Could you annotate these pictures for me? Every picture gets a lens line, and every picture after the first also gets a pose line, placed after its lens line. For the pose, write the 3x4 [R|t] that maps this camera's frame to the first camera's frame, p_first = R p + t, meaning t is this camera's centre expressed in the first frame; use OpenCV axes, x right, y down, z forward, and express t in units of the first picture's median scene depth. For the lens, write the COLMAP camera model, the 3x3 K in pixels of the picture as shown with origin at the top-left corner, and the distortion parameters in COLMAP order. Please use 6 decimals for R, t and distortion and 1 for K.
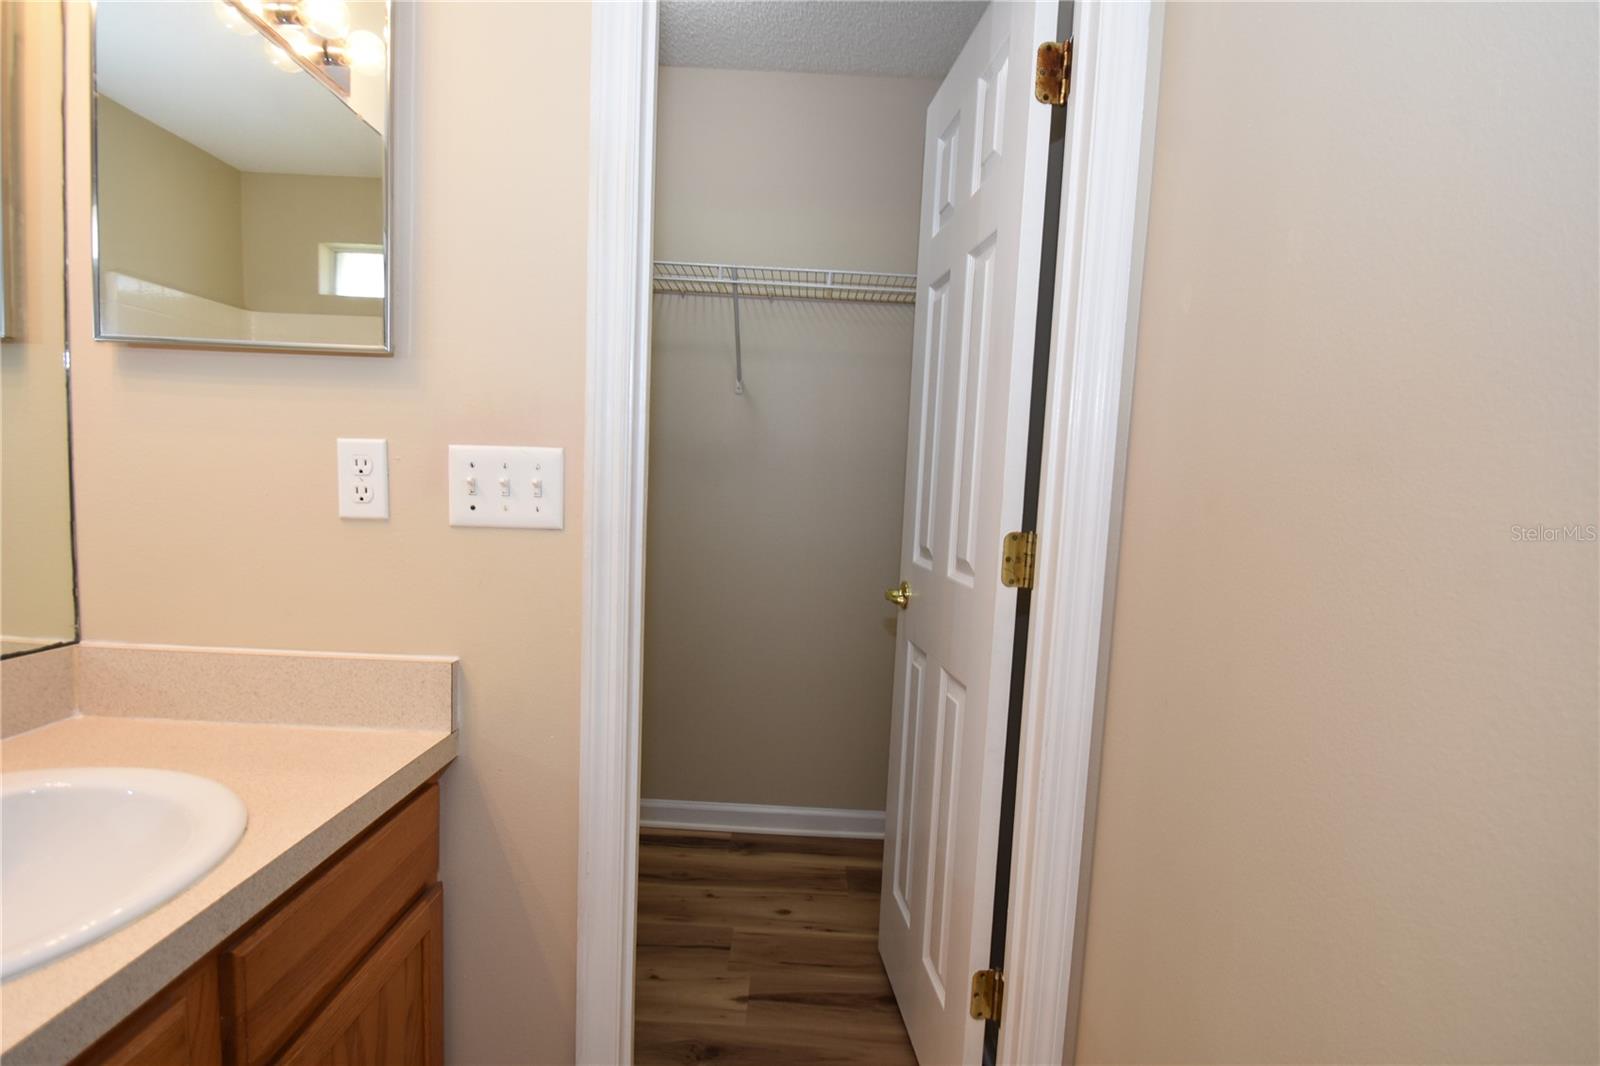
lens RADIAL K [[751.4, 0, 800.8], [0, 751.4, 550.3], [0, 0, 1]] dist [0.008946, -0.019215]
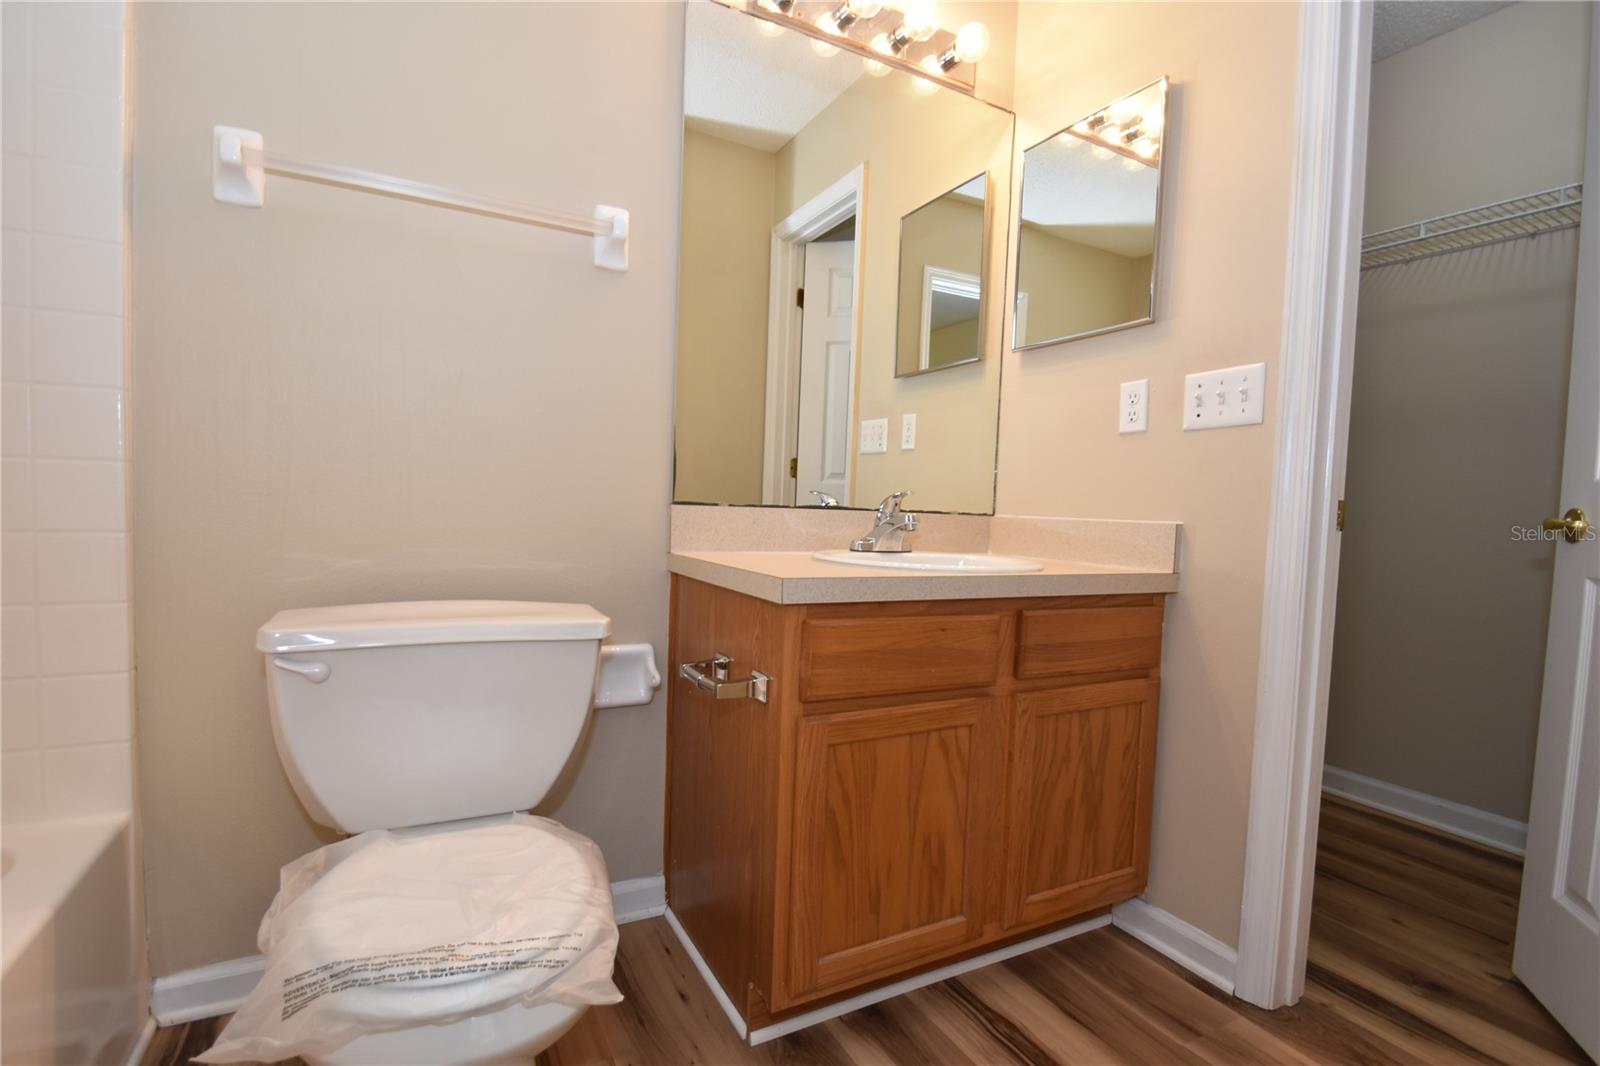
lens RADIAL K [[751.4, 0, 800.8], [0, 751.4, 550.3], [0, 0, 1]] dist [0.008946, -0.019215]
pose [[0.476689, 0.017775, -0.878892, 0.469829], [-0.093046, 0.995199, -0.030339, 0.314404], [0.874134, 0.096240, 0.476054, -0.323634]]
